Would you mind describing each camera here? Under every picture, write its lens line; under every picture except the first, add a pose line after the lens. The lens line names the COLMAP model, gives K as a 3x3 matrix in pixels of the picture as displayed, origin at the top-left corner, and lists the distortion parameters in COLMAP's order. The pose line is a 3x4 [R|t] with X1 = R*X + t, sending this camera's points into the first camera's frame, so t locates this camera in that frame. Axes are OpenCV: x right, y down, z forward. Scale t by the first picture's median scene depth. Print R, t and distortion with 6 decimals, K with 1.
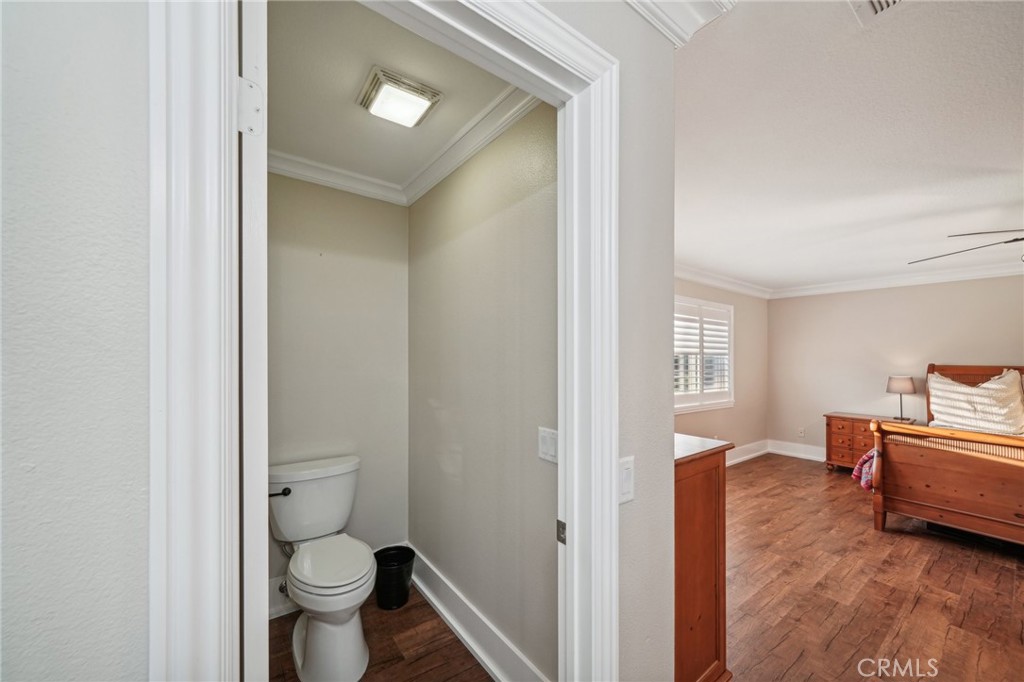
lens RADIAL K [[390.8, 0, 503.7], [0, 390.8, 353.5], [0, 0, 1]] dist [-0.002971, 0.003230]
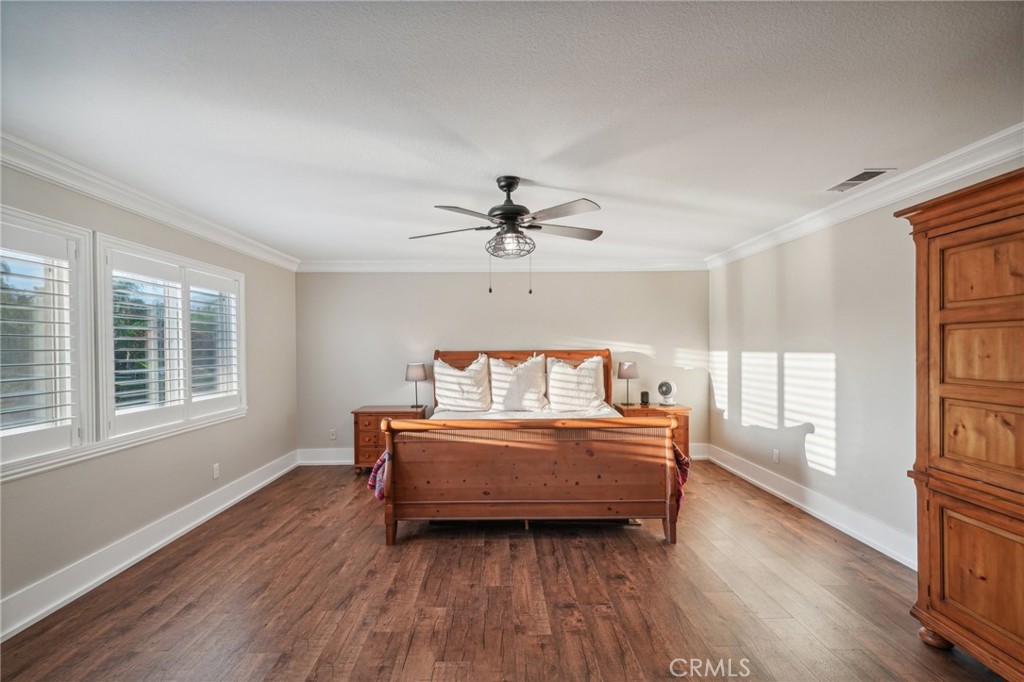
lens RADIAL K [[470.0, 0, 508.7], [0, 470.0, 349.6], [0, 0, 1]] dist [0.001707, -0.000769]
pose [[0.573854, -0.021044, 0.818687, 0.258130], [0.005321, 0.999745, 0.021968, -0.001622], [-0.818941, -0.008250, 0.573819, 0.184387]]
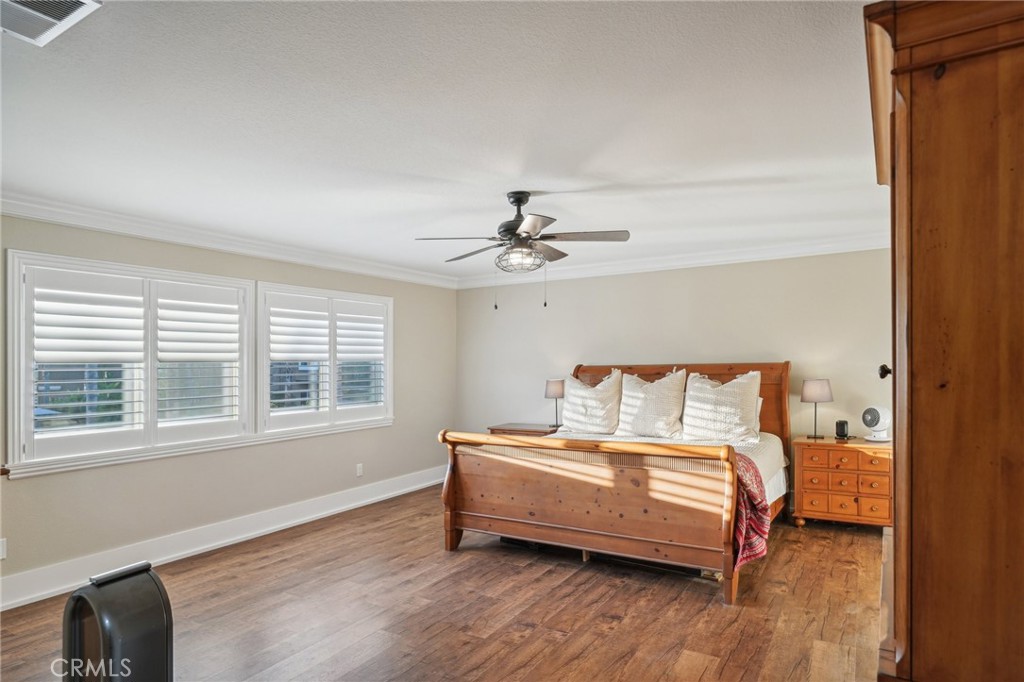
lens RADIAL K [[600.2, 0, 514.0], [0, 600.2, 347.7], [0, 0, 1]] dist [-0.029446, -0.002180]
pose [[0.922221, -0.017430, 0.386270, 0.548061], [0.023867, 0.999645, -0.011876, -0.001083], [-0.385926, 0.020171, 0.922309, -0.343515]]
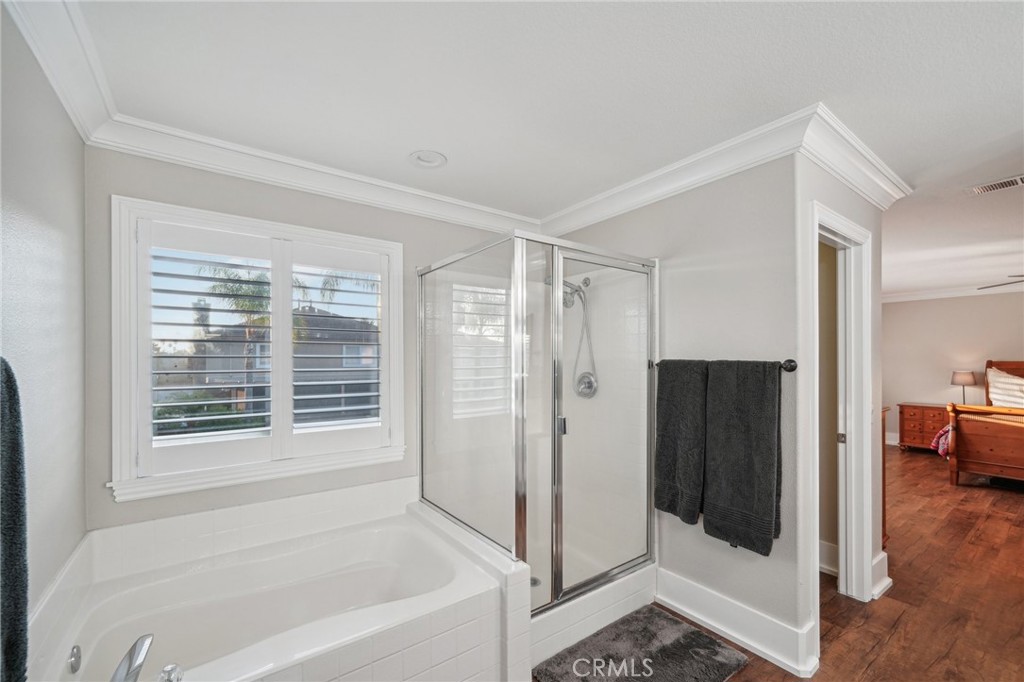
lens RADIAL K [[414.1, 0, 506.6], [0, 414.1, 360.7], [0, 0, 1]] dist [0.001645, 0.000634]
pose [[0.999741, -0.015707, -0.016456, -0.527227], [0.015863, 0.999830, 0.009427, -0.012093], [0.016305, -0.009686, 0.999820, -0.431791]]
